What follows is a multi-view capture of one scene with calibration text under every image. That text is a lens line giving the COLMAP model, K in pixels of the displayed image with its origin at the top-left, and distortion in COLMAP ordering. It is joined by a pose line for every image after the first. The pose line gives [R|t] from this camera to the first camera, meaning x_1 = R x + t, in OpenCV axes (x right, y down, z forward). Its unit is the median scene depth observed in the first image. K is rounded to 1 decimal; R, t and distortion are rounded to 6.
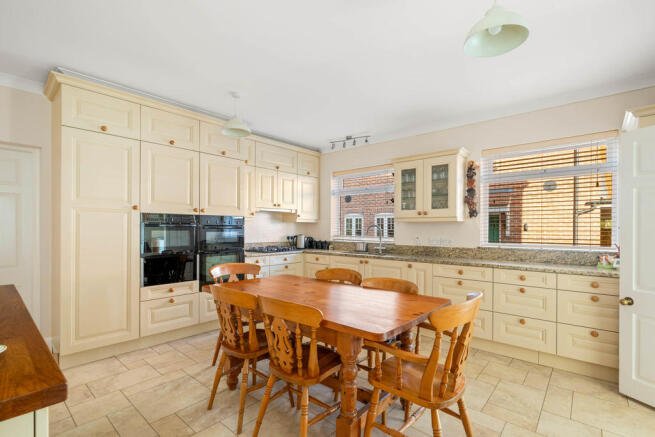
lens RADIAL K [[305.3, 0, 324.5], [0, 305.3, 227.9], [0, 0, 1]] dist [0.000665, -0.000309]
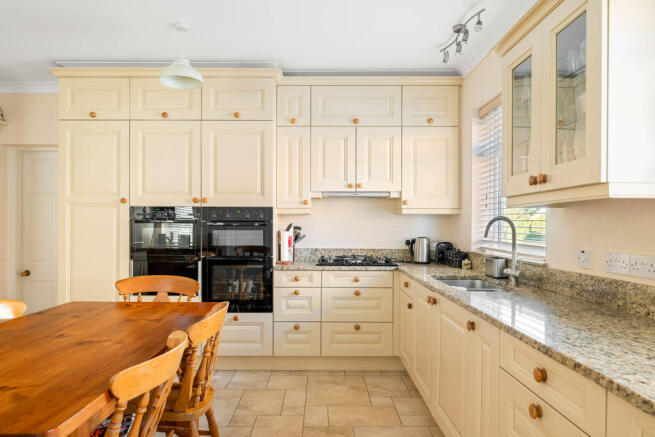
lens RADIAL K [[437.4, 0, 328.2], [0, 437.4, 227.2], [0, 0, 1]] dist [-0.003989, 0.000418]
pose [[0.664318, 0.001064, -0.747450, 0.476426], [-0.000373, 0.999999, 0.001092, 0.004016], [0.747450, -0.000447, 0.664318, 0.444831]]
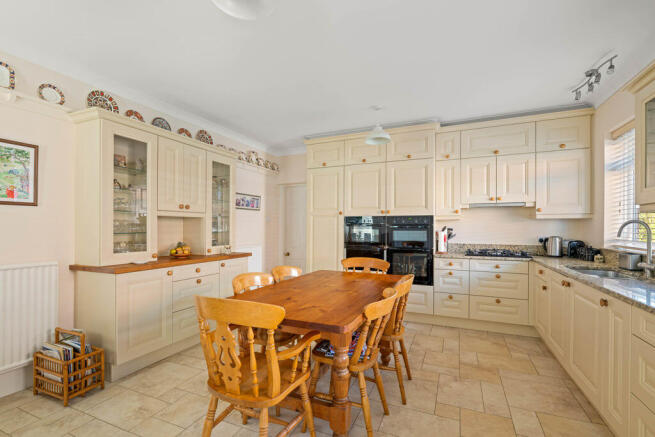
lens RADIAL K [[305.3, 0, 324.5], [0, 305.3, 227.9], [0, 0, 1]] dist [0.000665, -0.000309]
pose [[0.297312, -0.001443, -0.954779, 0.527148], [0.000940, 0.999999, -0.001219, 0.003388], [0.954780, -0.000535, 0.297313, 0.358172]]
